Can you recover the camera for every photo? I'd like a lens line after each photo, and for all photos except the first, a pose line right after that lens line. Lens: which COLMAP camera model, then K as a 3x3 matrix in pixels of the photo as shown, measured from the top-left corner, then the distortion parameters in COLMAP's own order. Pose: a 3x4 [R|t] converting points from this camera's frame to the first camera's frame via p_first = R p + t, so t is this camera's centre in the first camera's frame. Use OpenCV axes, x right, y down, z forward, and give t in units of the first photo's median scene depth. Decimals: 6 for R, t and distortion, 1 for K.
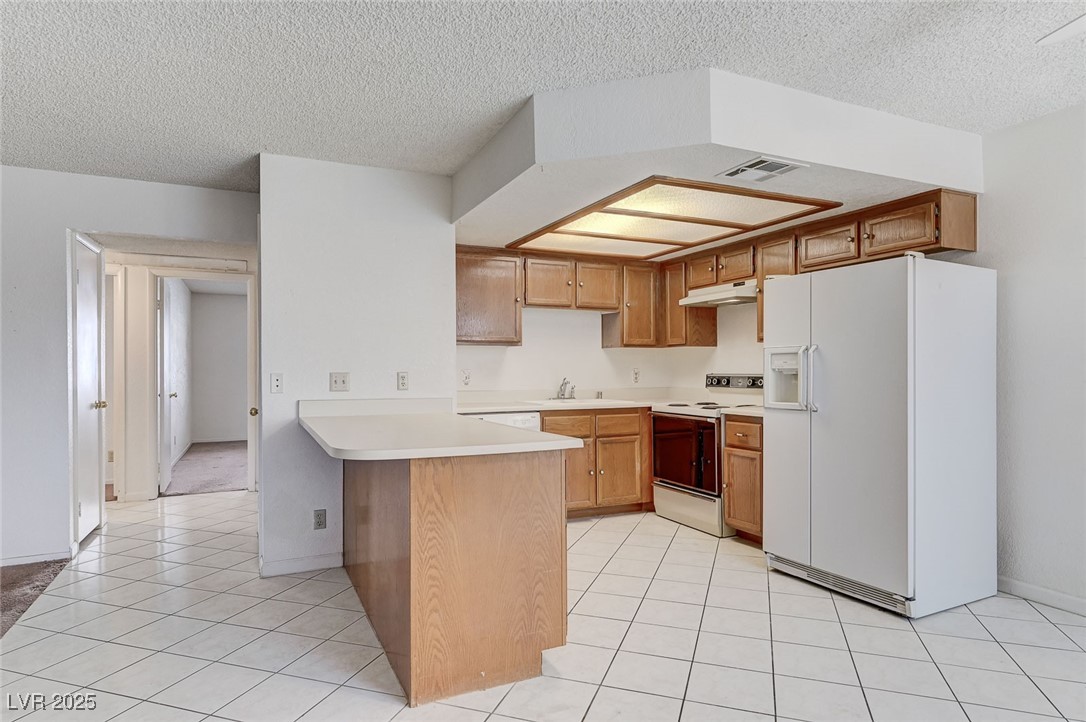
lens RADIAL K [[609.7, 0, 540.6], [0, 609.7, 364.7], [0, 0, 1]] dist [0.003356, 0.000284]
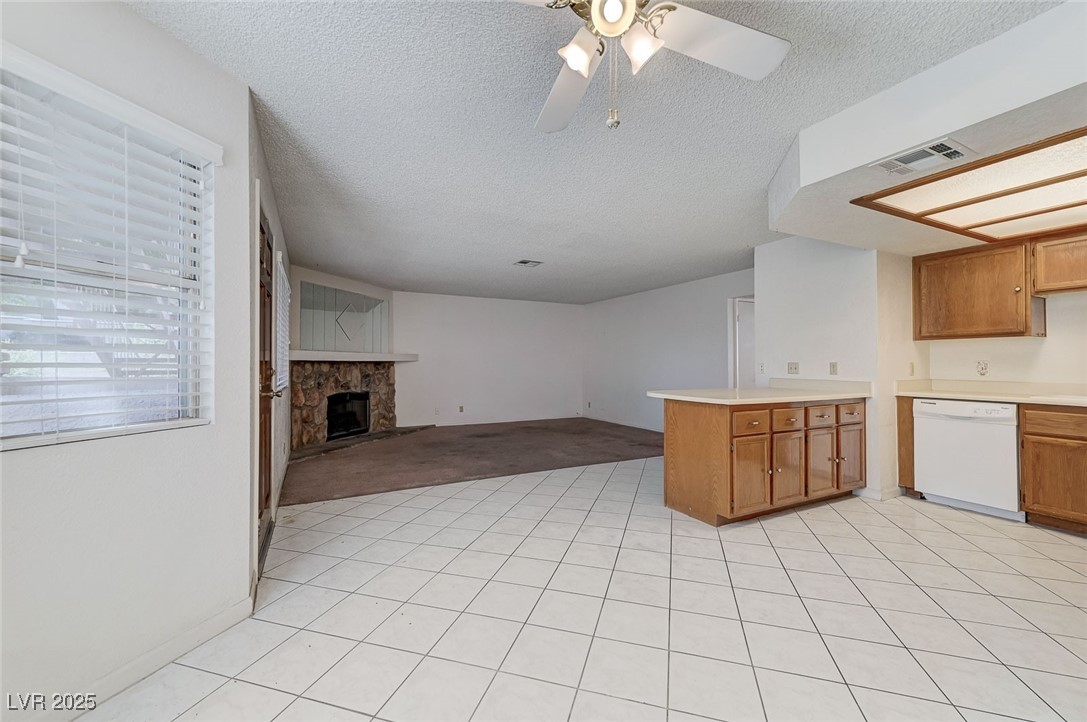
lens RADIAL K [[433.9, 0, 541.5], [0, 433.9, 360.8], [0, 0, 1]] dist [0.000579, 0.000032]
pose [[0.030812, -0.002142, -0.999523, 0.620390], [0.005819, 0.999981, -0.001964, 0.005152], [0.999508, -0.005756, 0.030824, 0.211258]]
